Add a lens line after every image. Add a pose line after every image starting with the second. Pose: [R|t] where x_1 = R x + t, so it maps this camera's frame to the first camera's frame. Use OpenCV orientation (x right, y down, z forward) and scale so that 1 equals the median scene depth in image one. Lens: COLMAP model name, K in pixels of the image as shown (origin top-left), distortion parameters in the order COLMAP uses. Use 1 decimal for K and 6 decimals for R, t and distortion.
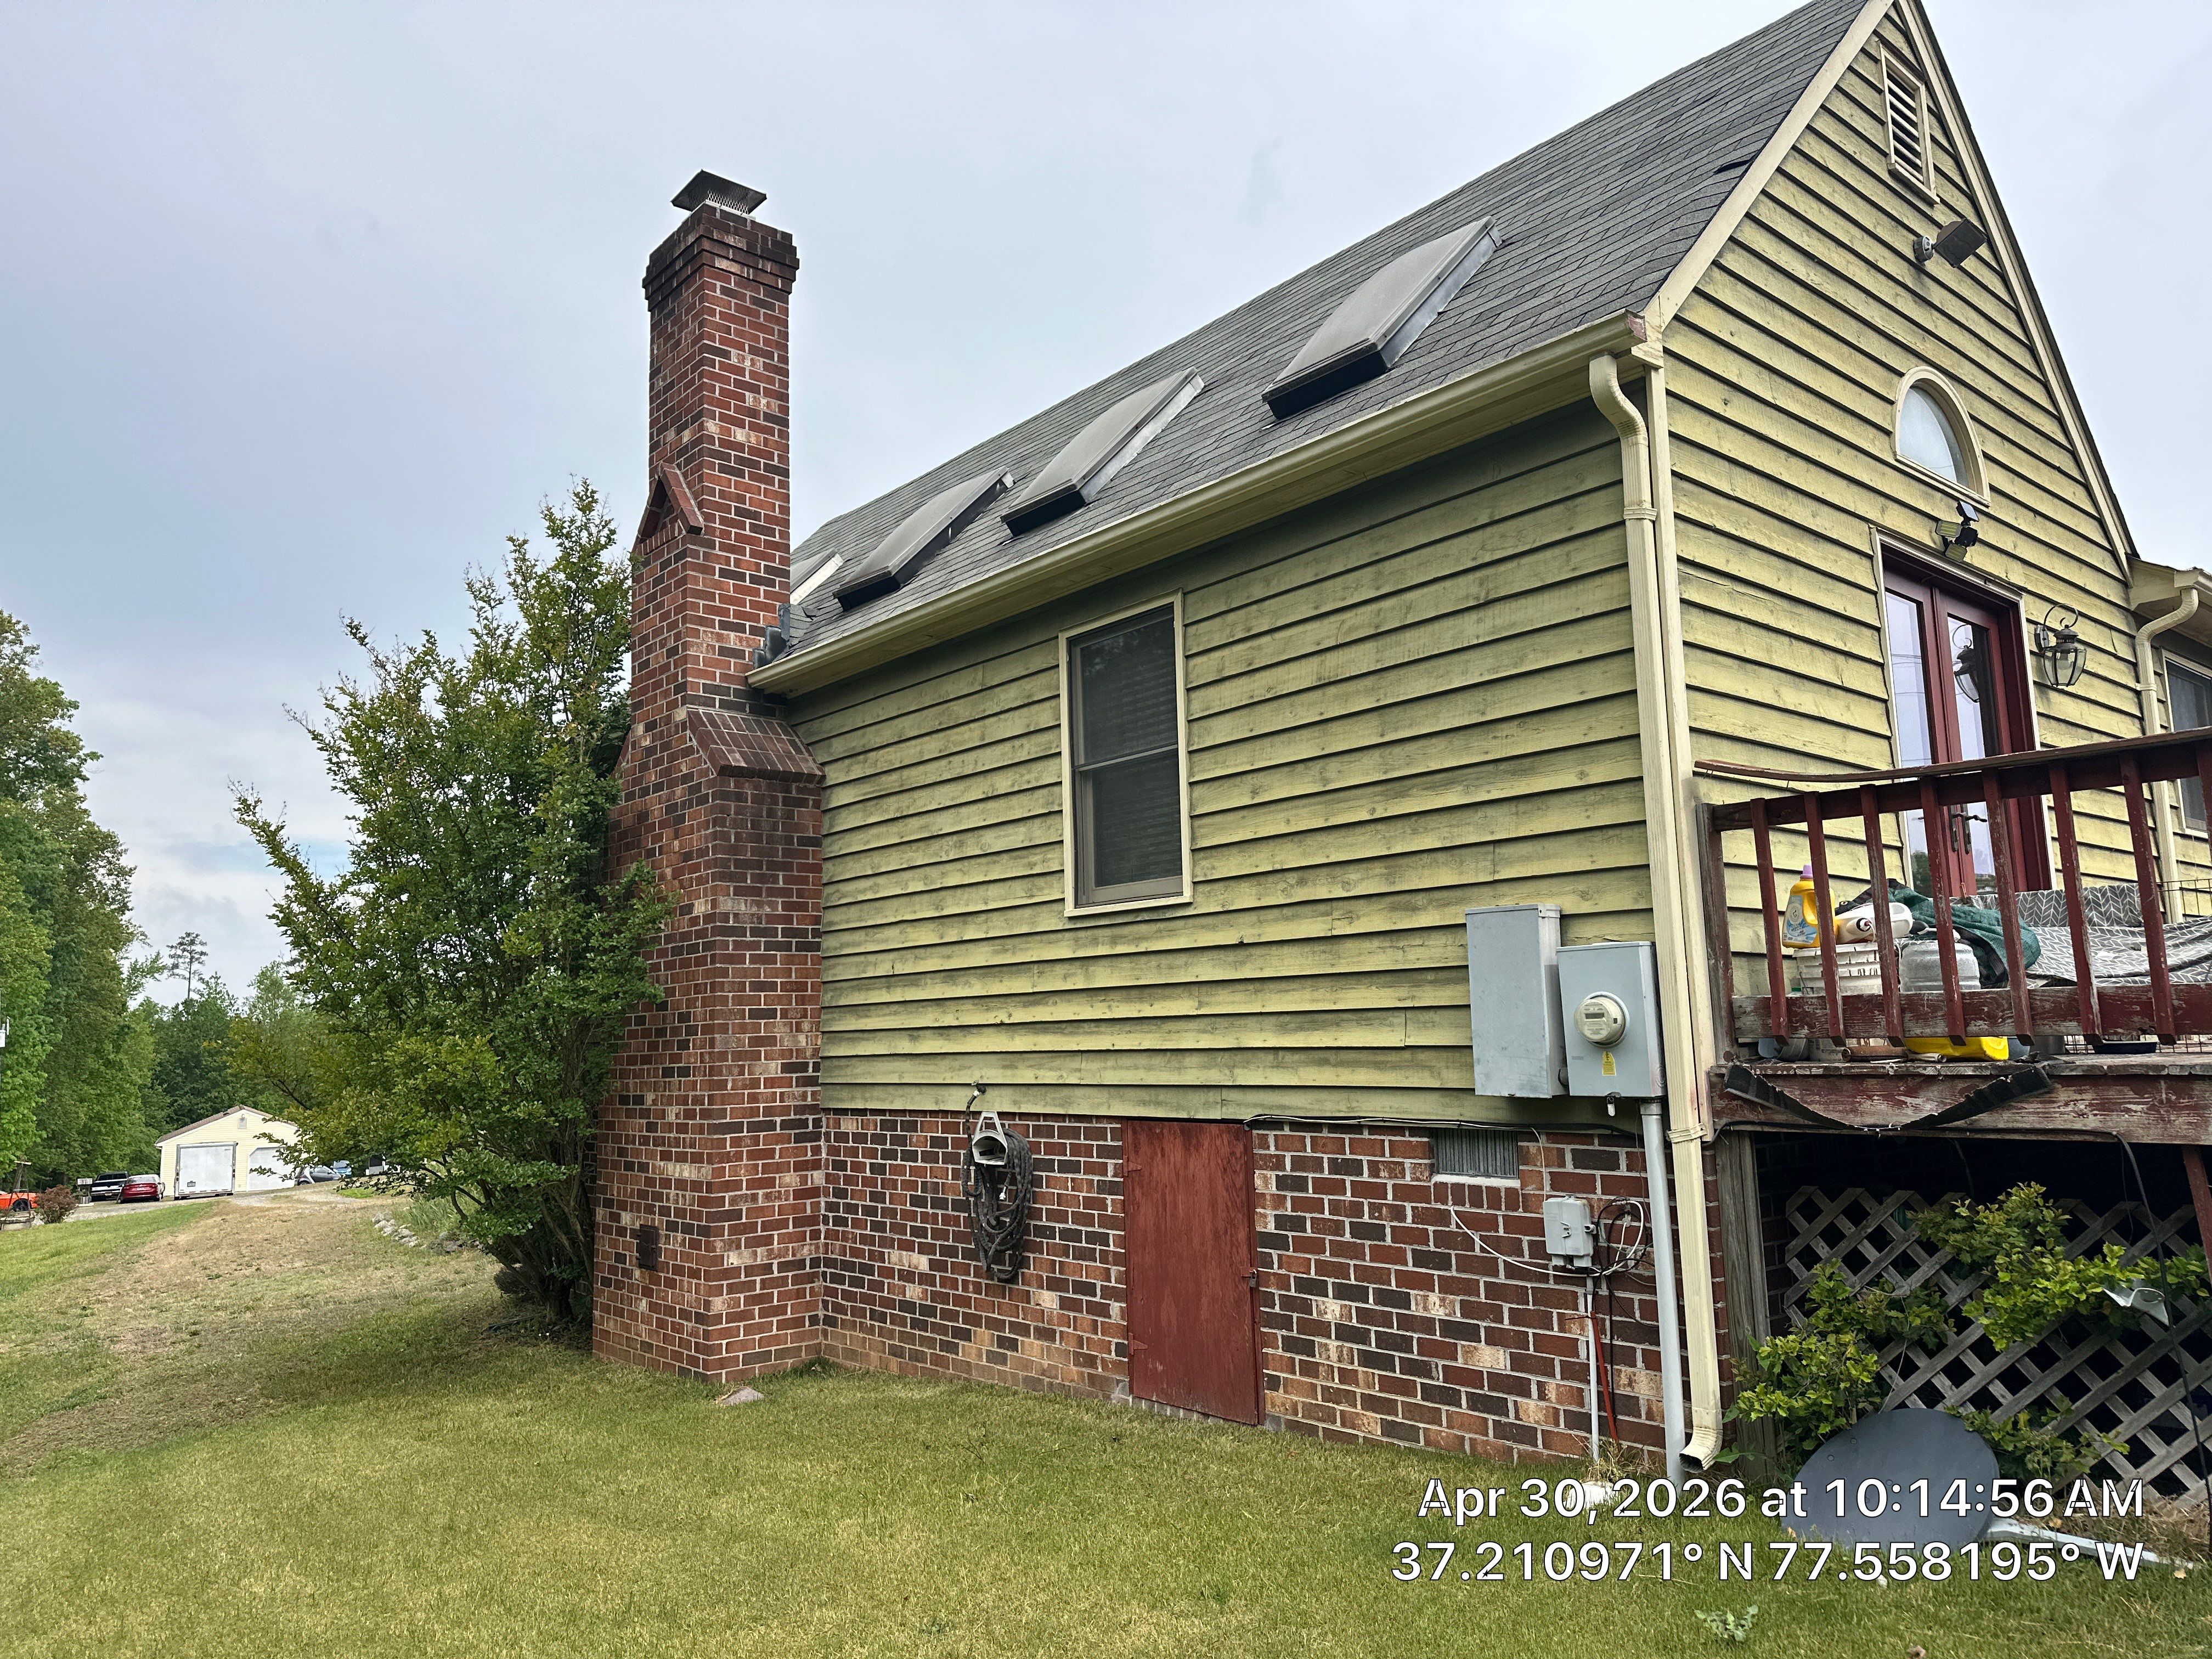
lens RADIAL K [[1560.2, 0, 1166.3], [0, 1560.2, 839.4], [0, 0, 1]] dist [0.180112, -0.403294]
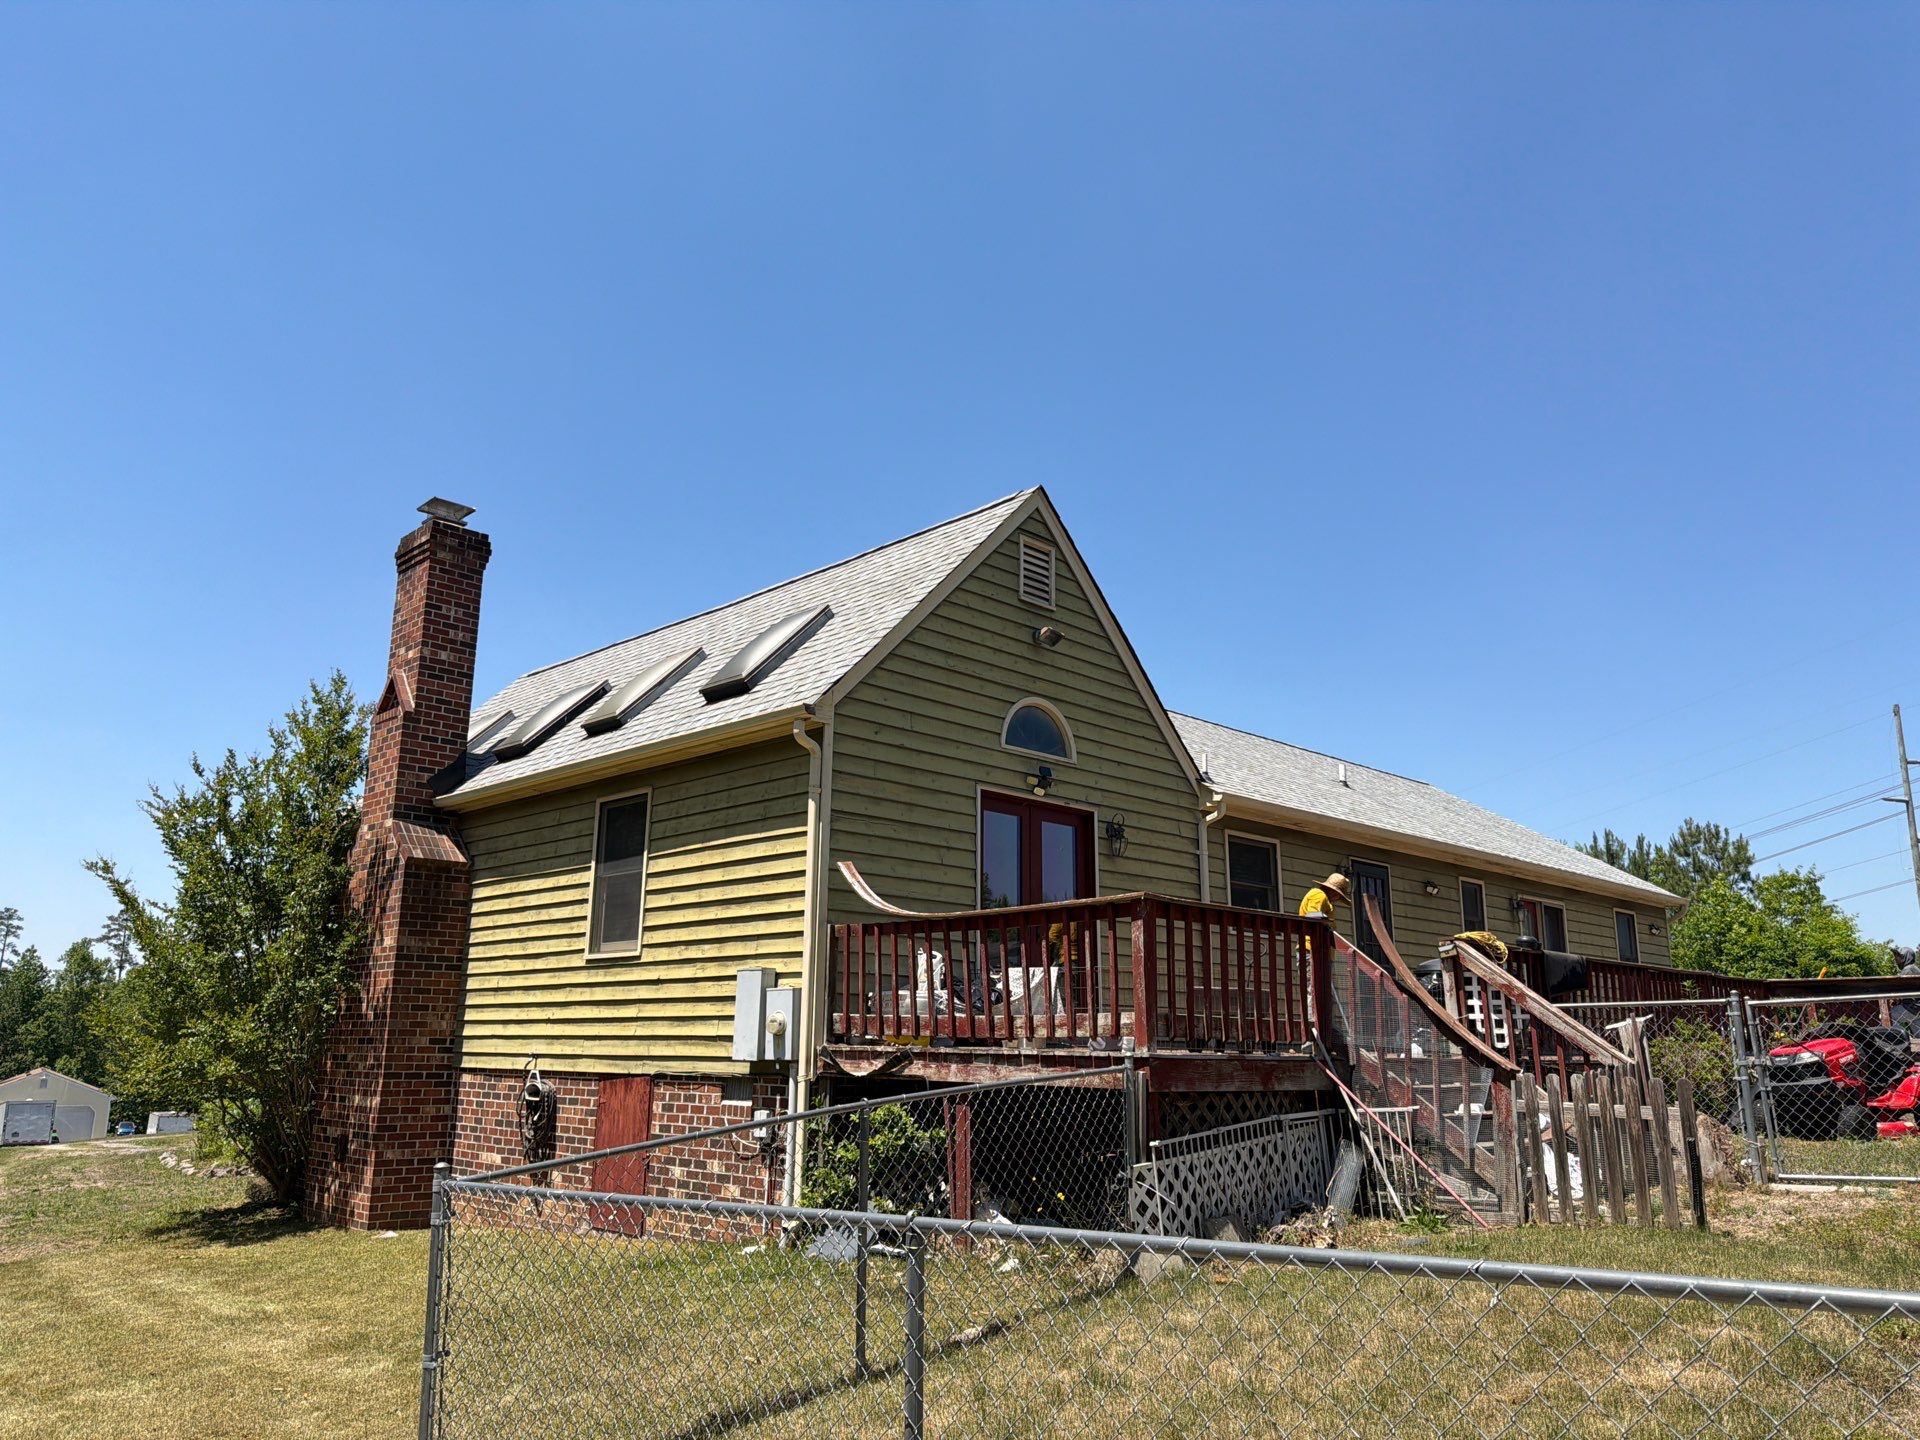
lens RADIAL K [[1354.2, 0, 1012.3], [0, 1354.2, 728.6], [0, 0, 1]] dist [0.180112, -0.403294]
pose [[0.996219, 0.050323, 0.070812, 0.284438], [-0.043258, 0.994247, -0.097992, -0.076193], [-0.075336, 0.094558, 0.992665, -0.596429]]
